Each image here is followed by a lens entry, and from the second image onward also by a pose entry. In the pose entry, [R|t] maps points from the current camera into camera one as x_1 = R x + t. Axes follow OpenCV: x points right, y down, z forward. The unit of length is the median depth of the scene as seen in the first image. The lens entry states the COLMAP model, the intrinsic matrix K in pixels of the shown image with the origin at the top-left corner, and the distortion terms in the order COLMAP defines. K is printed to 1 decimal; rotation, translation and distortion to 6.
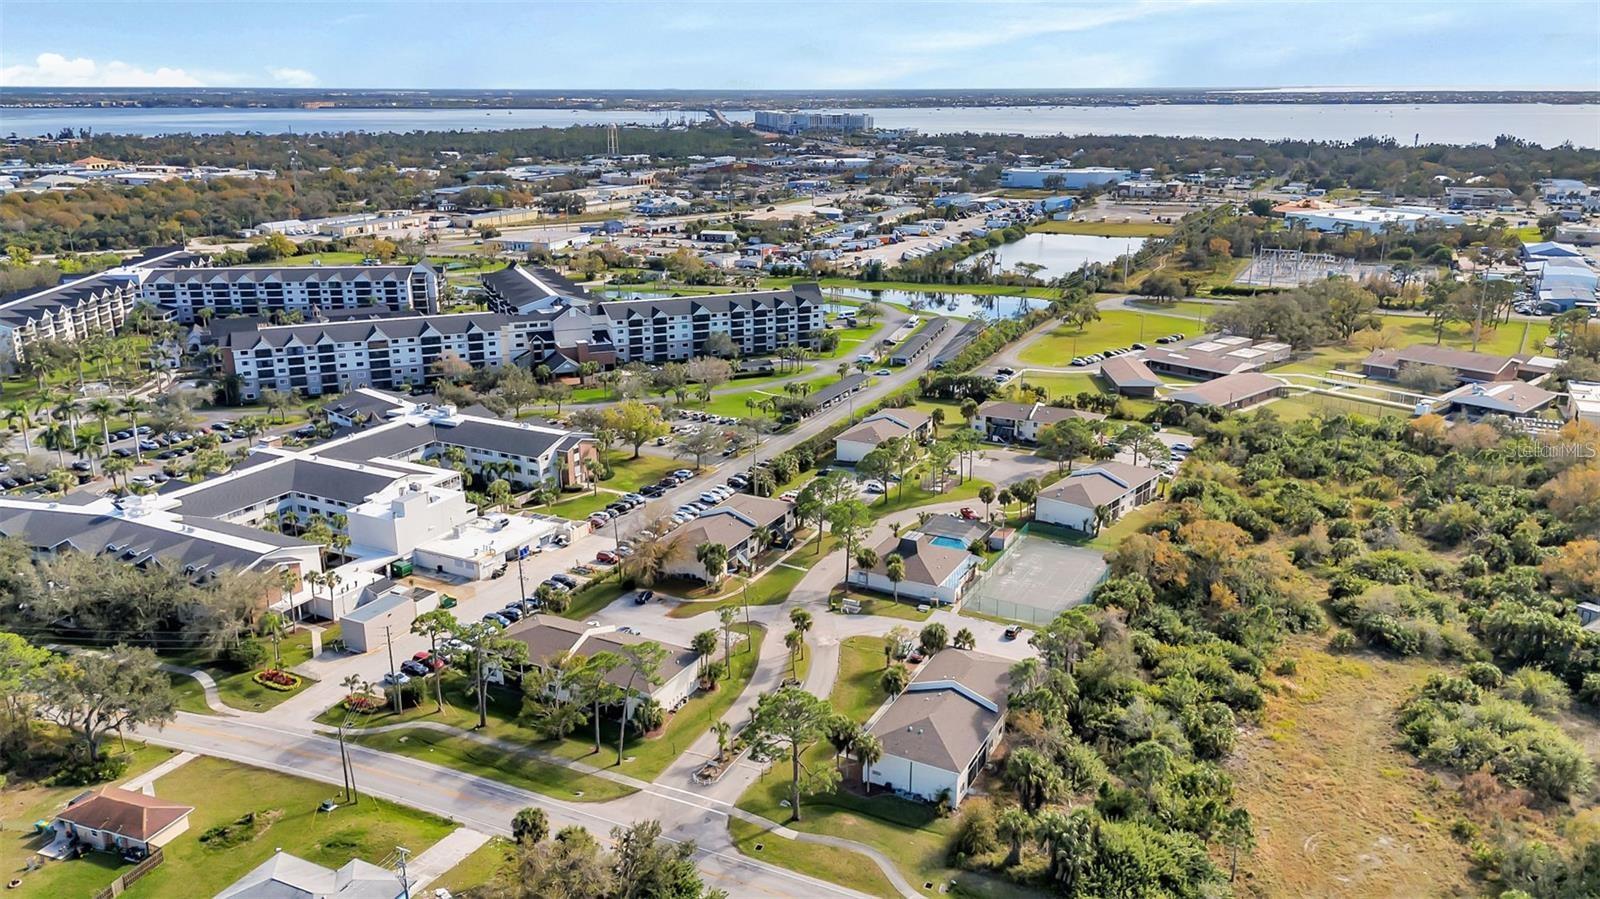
lens RADIAL K [[1157.9, 0, 800.0], [0, 1157.9, 449.5], [0, 0, 1]] dist [0.087448, -0.088222]
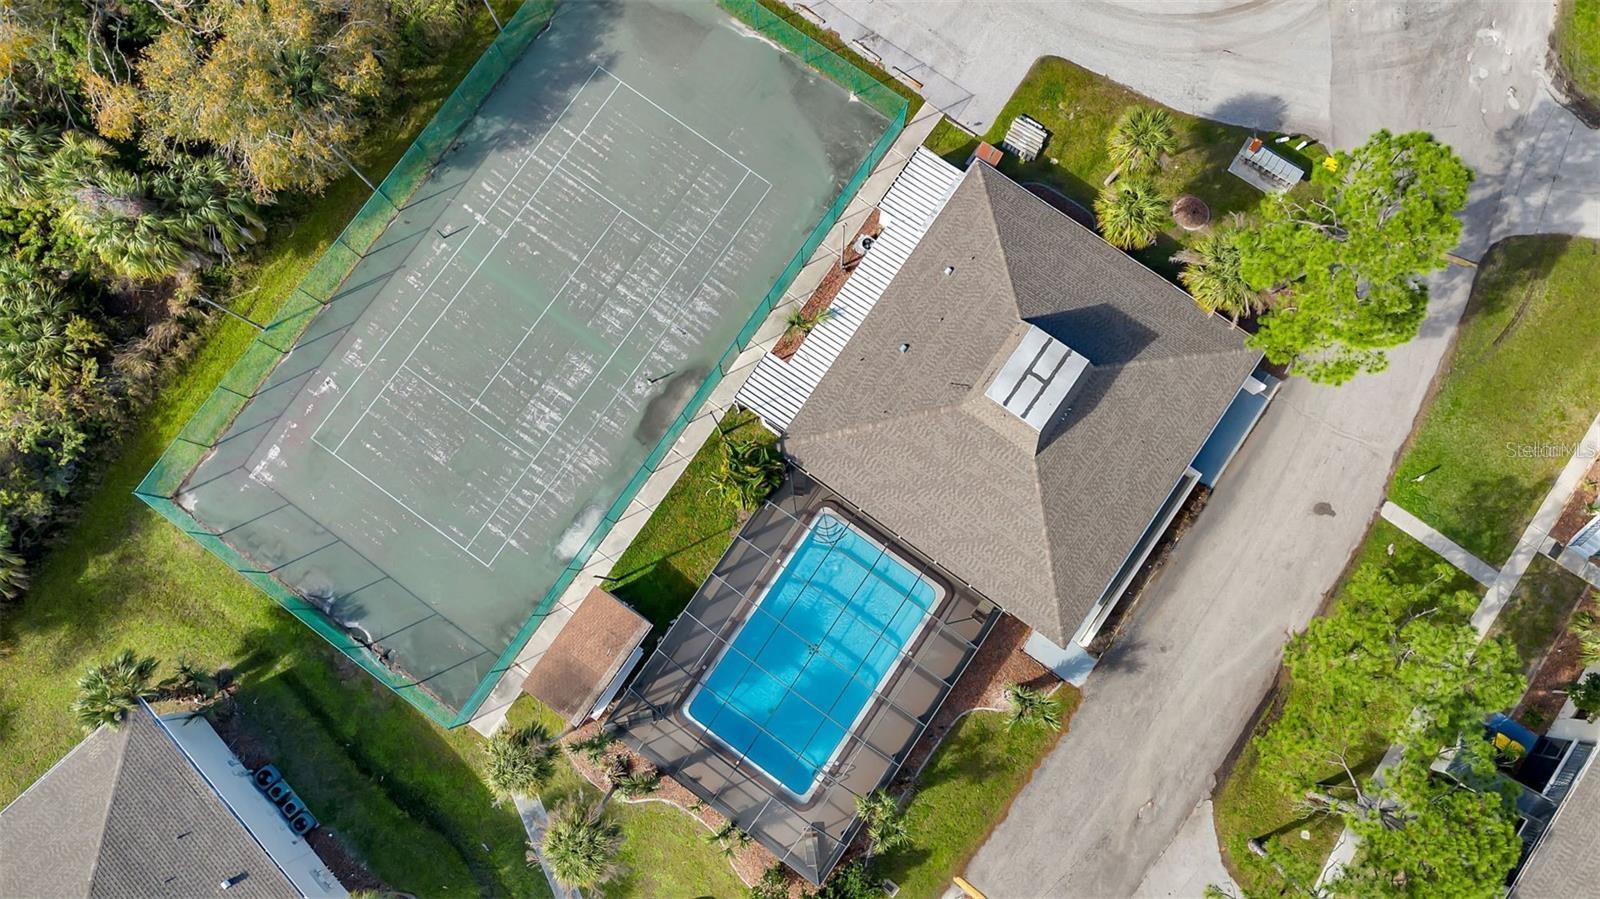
lens RADIAL K [[1157.9, 0, 800.0], [0, 1157.9, 449.5], [0, 0, 1]] dist [0.087448, -0.088222]
pose [[-0.991095, -0.129988, 0.028885, 0.080373], [0.048564, -0.150876, 0.987359, -0.100882], [-0.123987, 0.979969, 0.155845, 0.571449]]
